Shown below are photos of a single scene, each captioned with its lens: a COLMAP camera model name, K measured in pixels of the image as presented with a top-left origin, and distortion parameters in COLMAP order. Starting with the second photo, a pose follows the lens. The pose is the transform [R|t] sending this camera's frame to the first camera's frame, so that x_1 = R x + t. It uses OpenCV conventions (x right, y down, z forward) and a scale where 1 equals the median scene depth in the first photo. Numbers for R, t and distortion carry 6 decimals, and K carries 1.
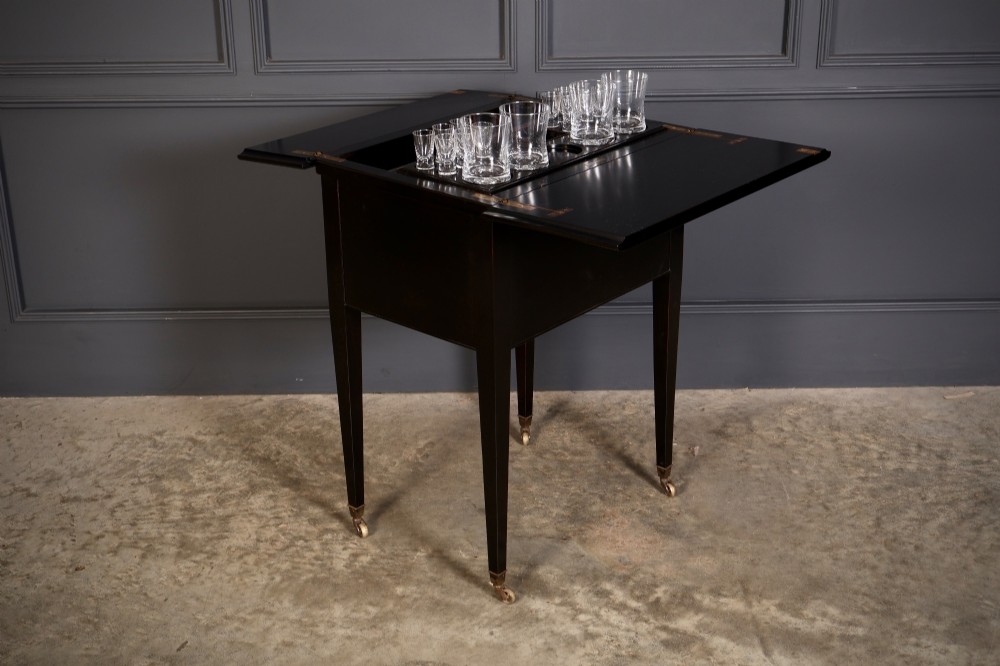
lens RADIAL K [[1287.8, 0, 496.0], [0, 1287.8, 315.5], [0, 0, 1]] dist [0.012942, 0.000000]
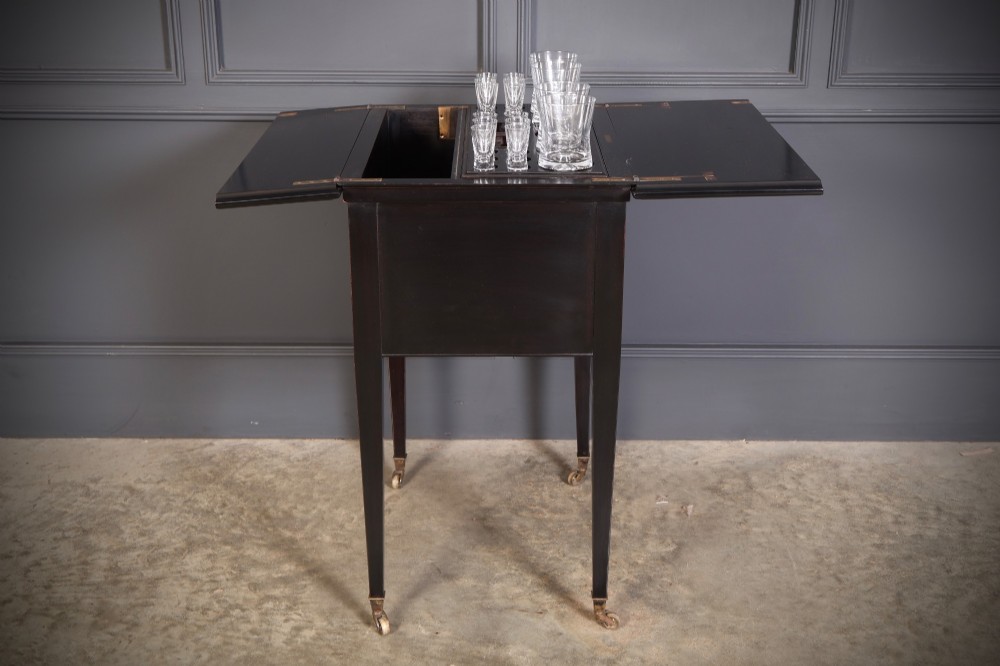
lens RADIAL K [[1187.8, 0, 492.0], [0, 1187.8, 328.8], [0, 0, 1]] dist [0.011906, 0.000000]
pose [[0.999866, 0.016258, 0.002051, 0.015428], [-0.016196, 0.999490, -0.027513, 0.004299], [-0.002497, 0.027476, 0.999619, 0.185044]]
